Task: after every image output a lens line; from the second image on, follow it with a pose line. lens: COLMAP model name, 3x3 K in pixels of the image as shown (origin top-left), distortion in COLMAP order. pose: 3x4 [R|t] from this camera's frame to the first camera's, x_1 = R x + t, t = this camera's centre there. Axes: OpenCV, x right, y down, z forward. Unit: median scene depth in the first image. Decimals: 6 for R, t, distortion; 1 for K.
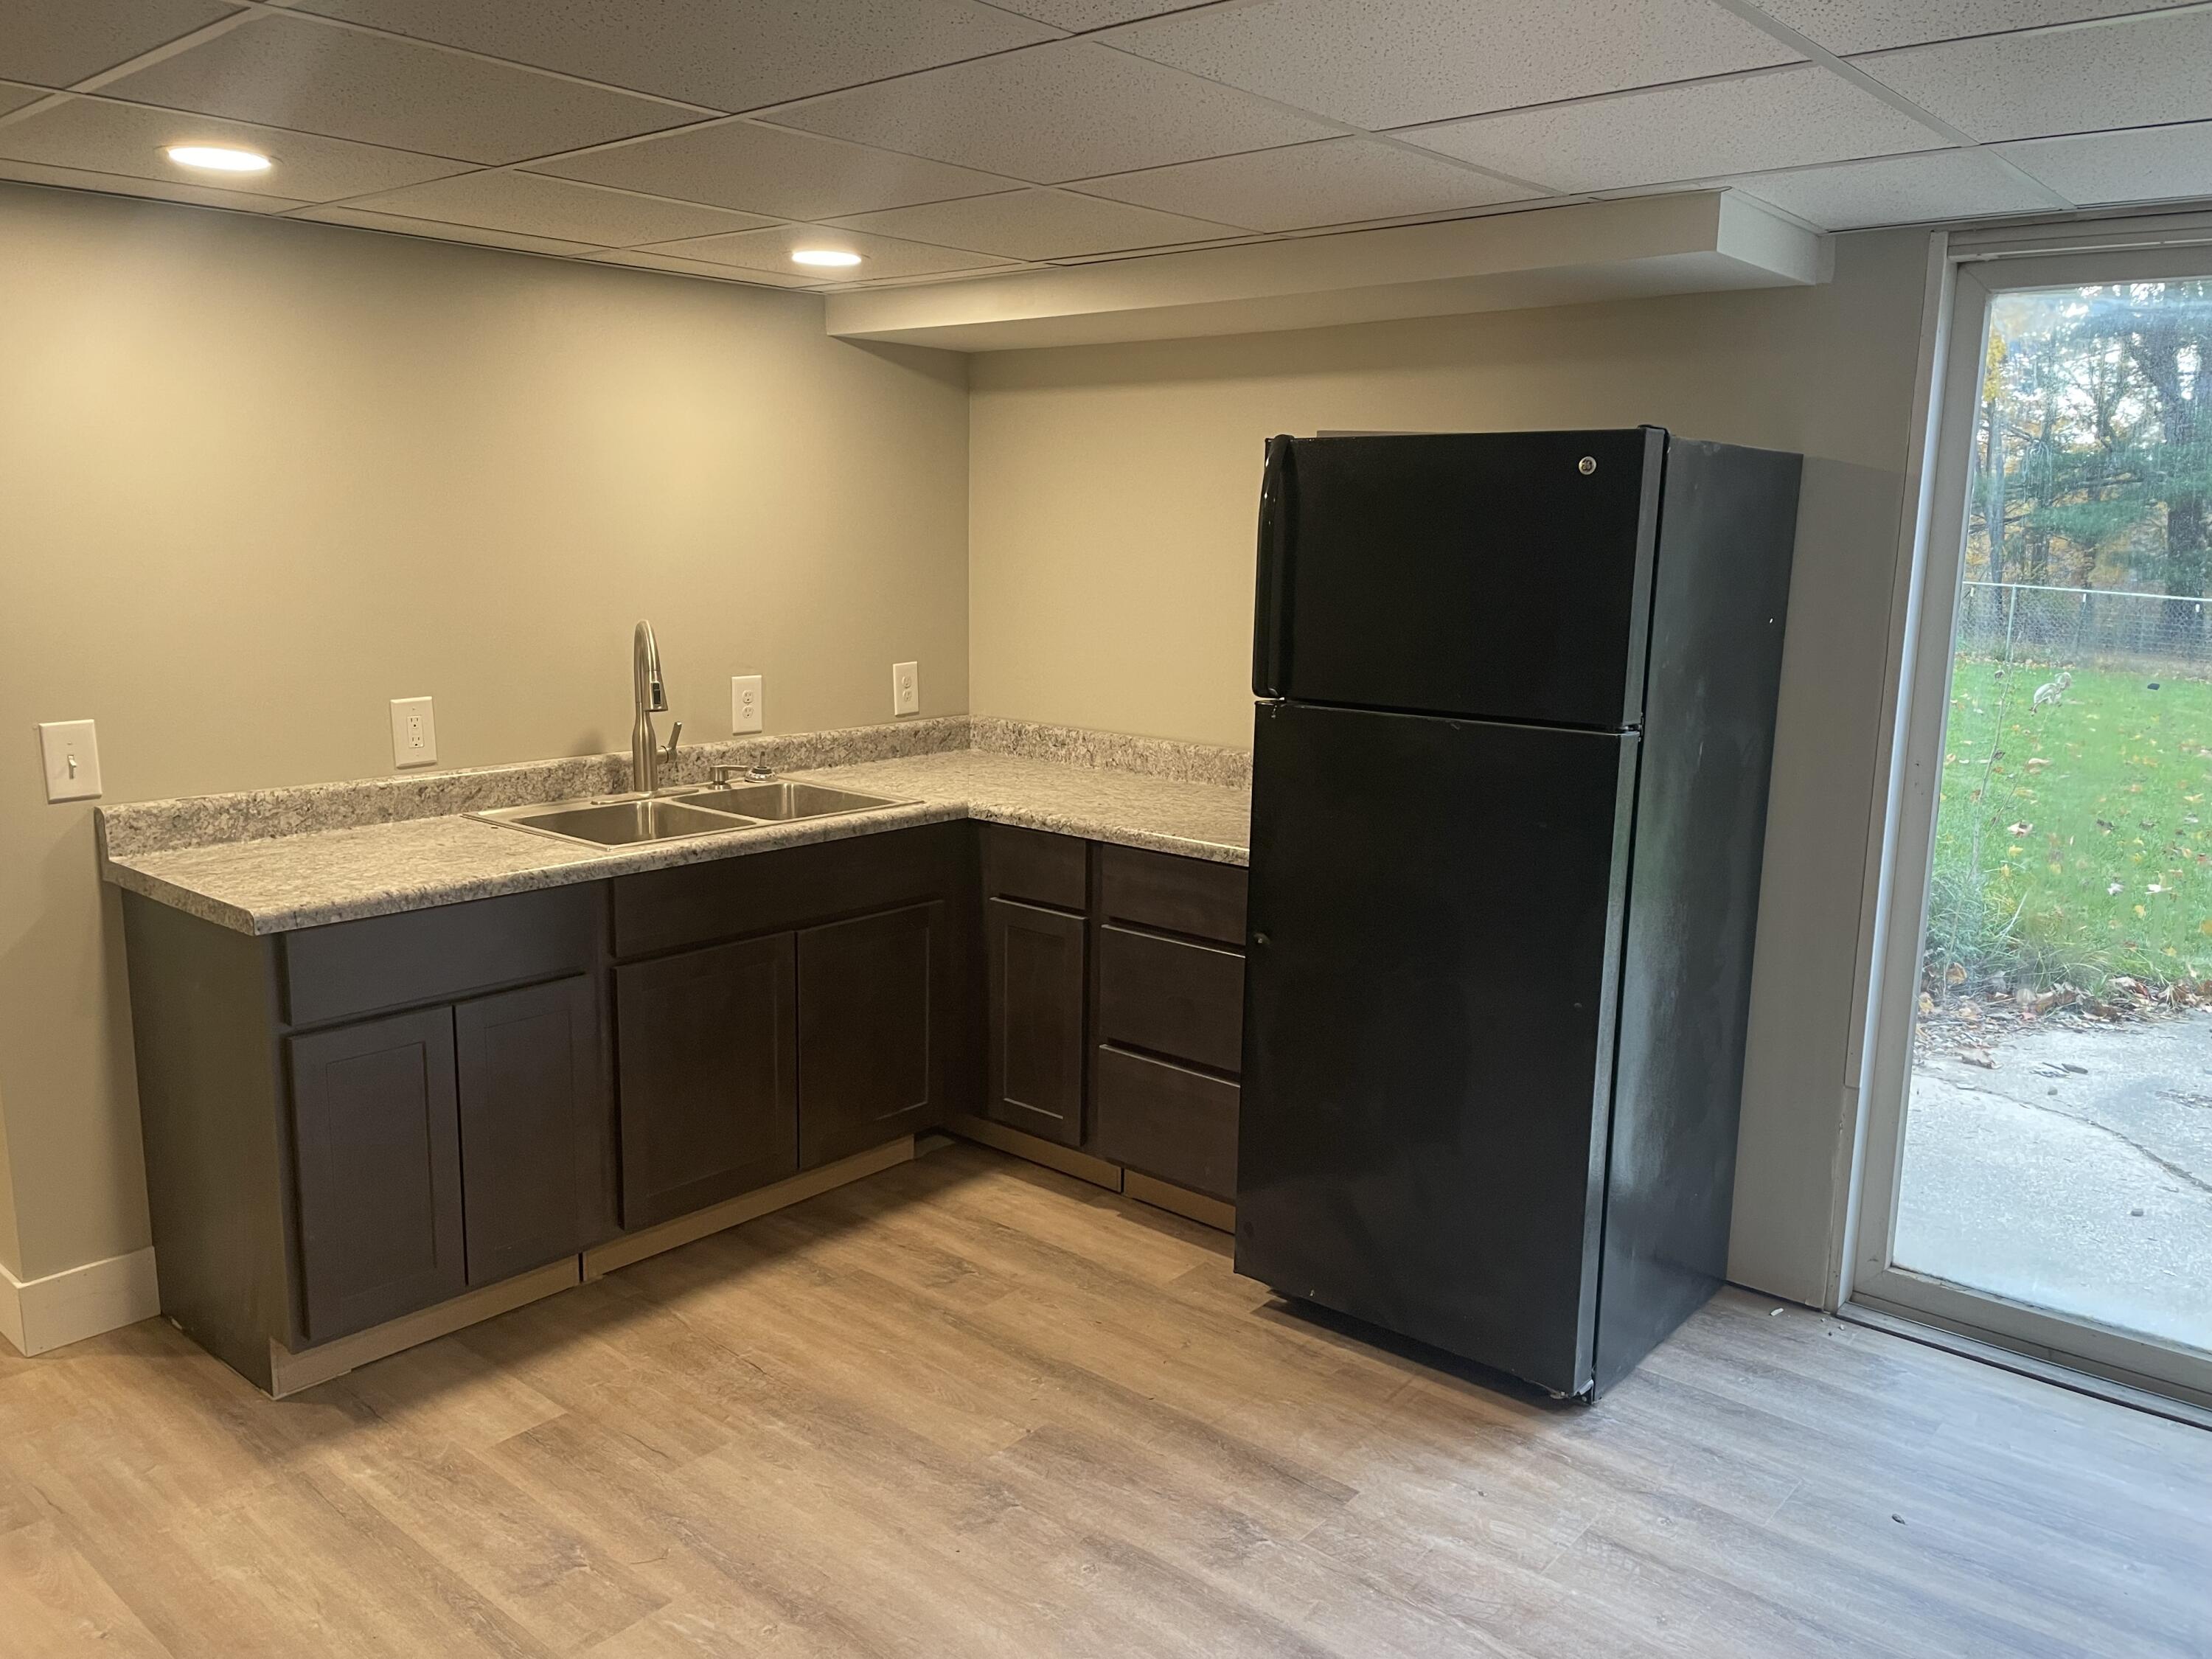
lens RADIAL K [[1684.5, 0, 1099.5], [0, 1684.5, 818.9], [0, 0, 1]] dist [0.052806, -0.050345]
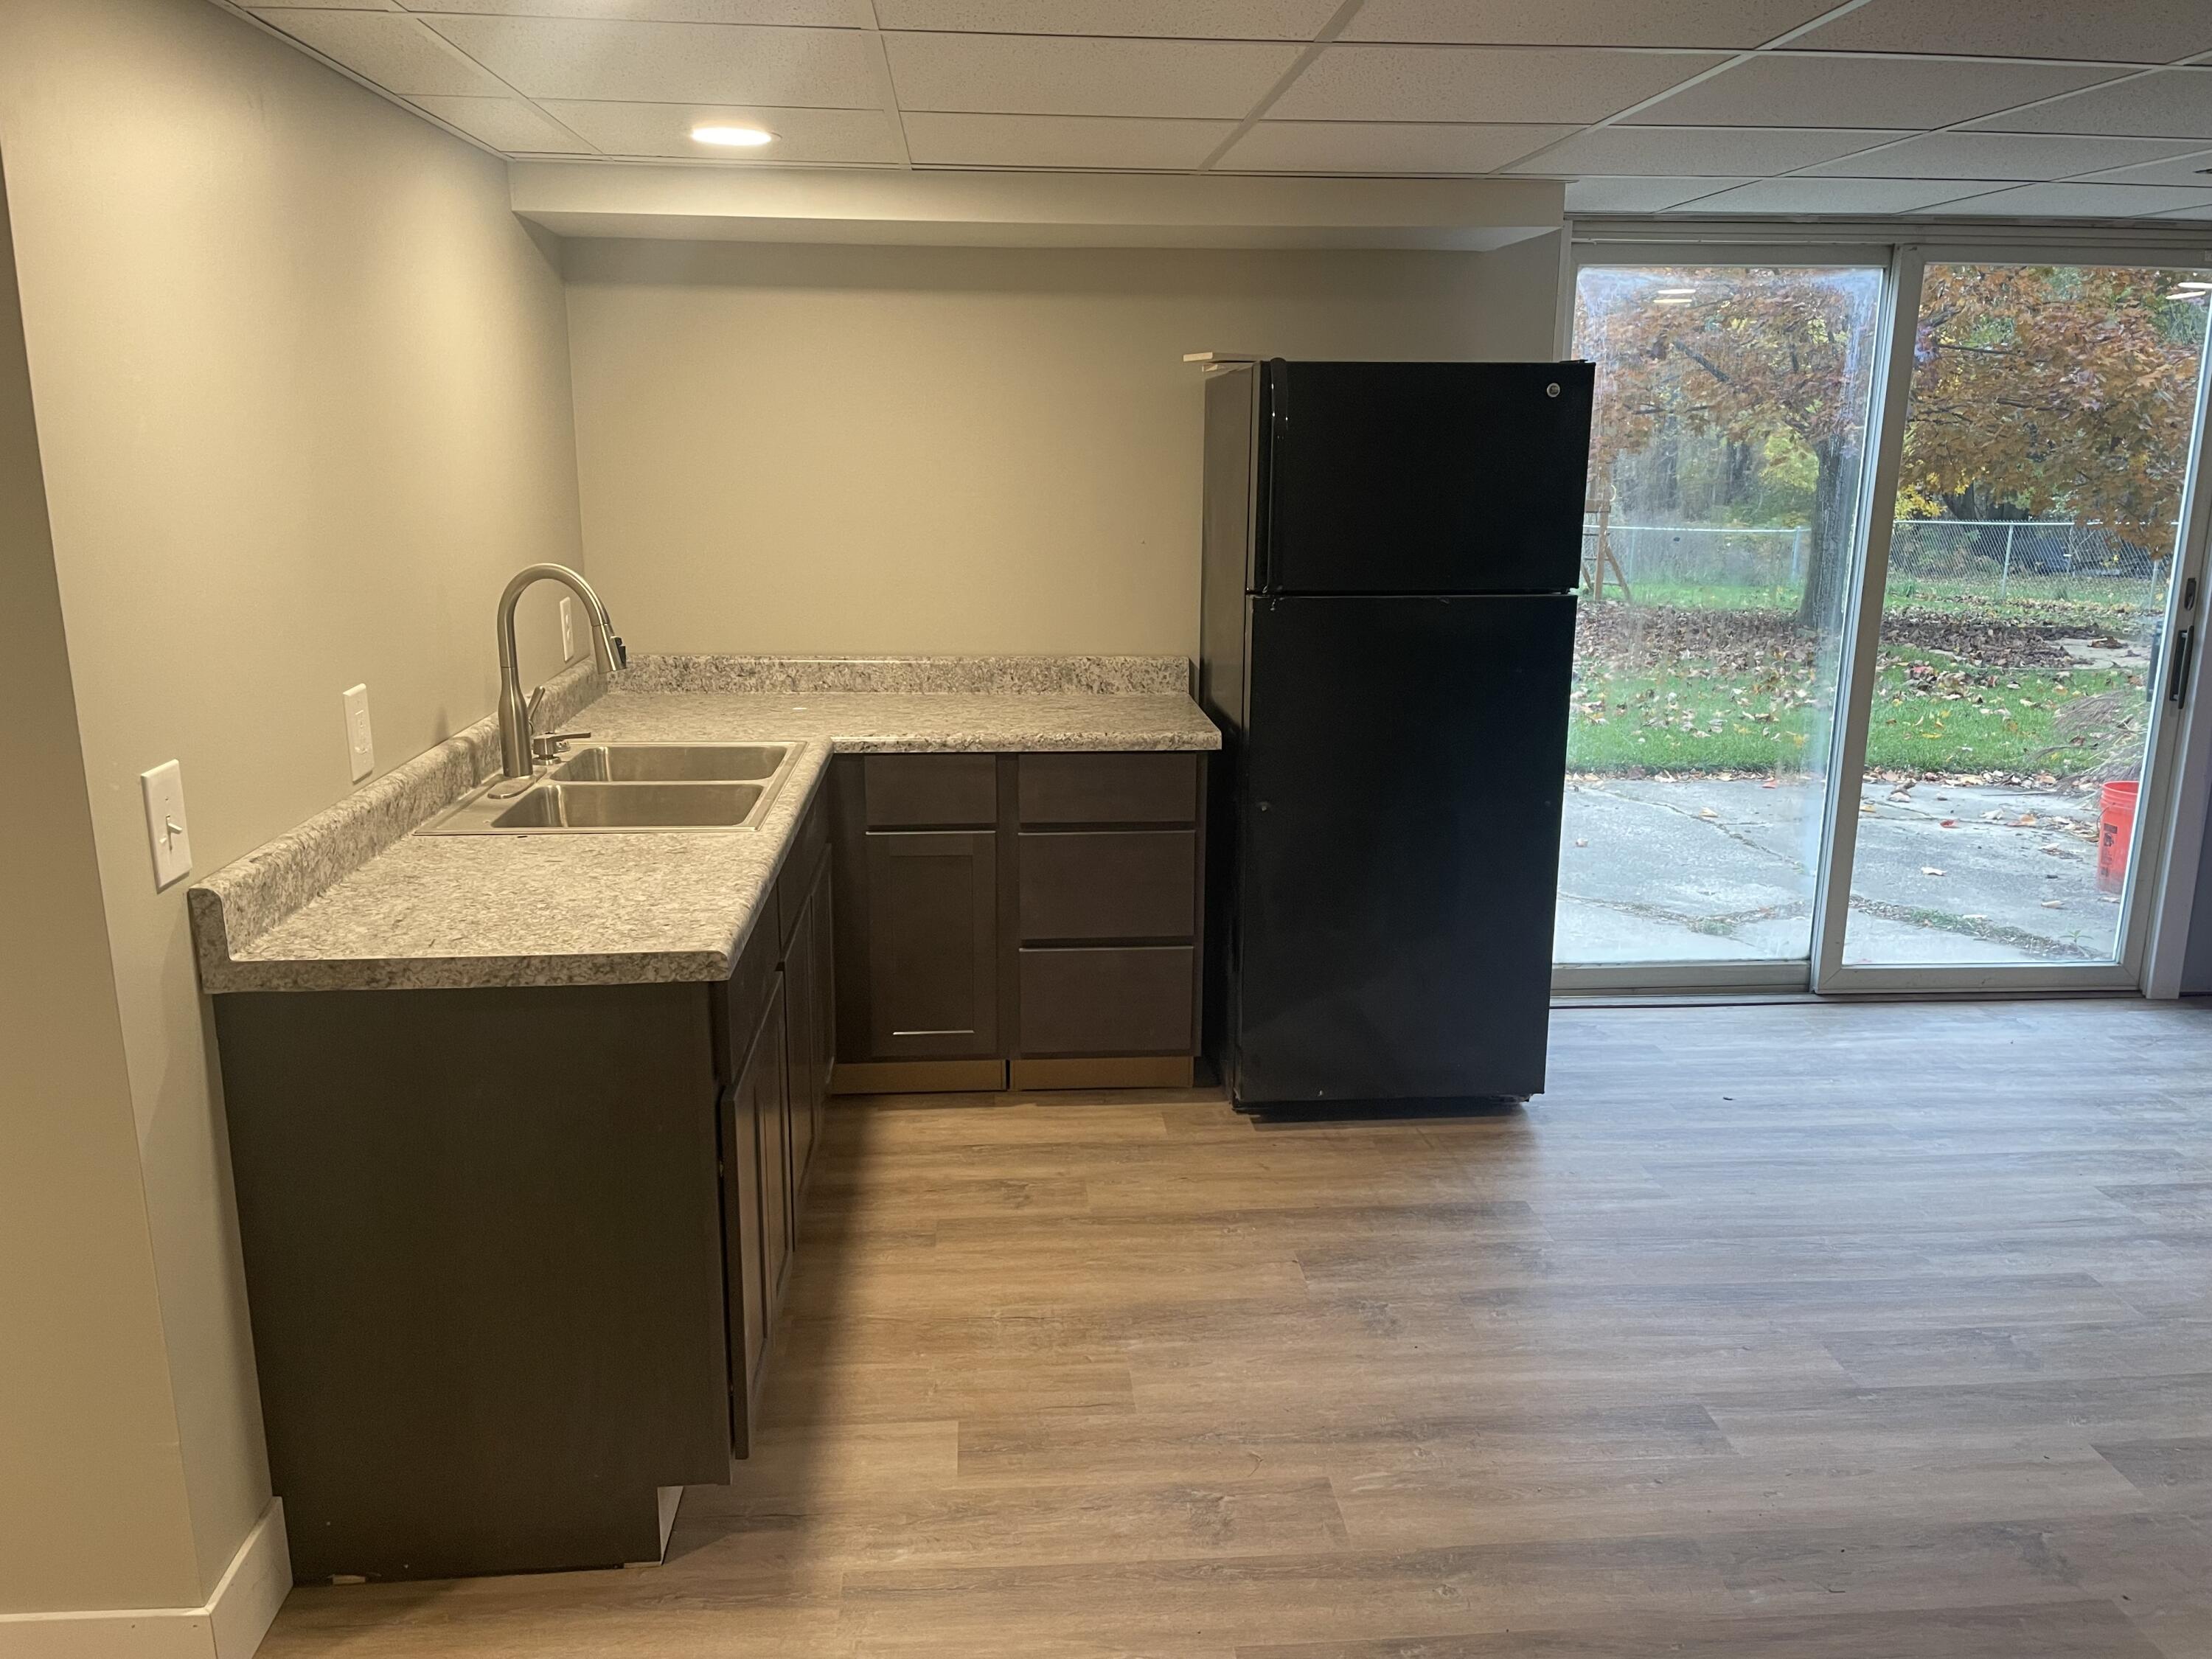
lens RADIAL K [[1684.5, 0, 1109.2], [0, 1684.5, 831.5], [0, 0, 1]] dist [0.052806, -0.050345]
pose [[0.699711, -0.173987, 0.692916, -0.757876], [0.128636, 0.984723, 0.117361, -0.058187], [-0.702750, 0.007015, 0.711403, 0.257385]]
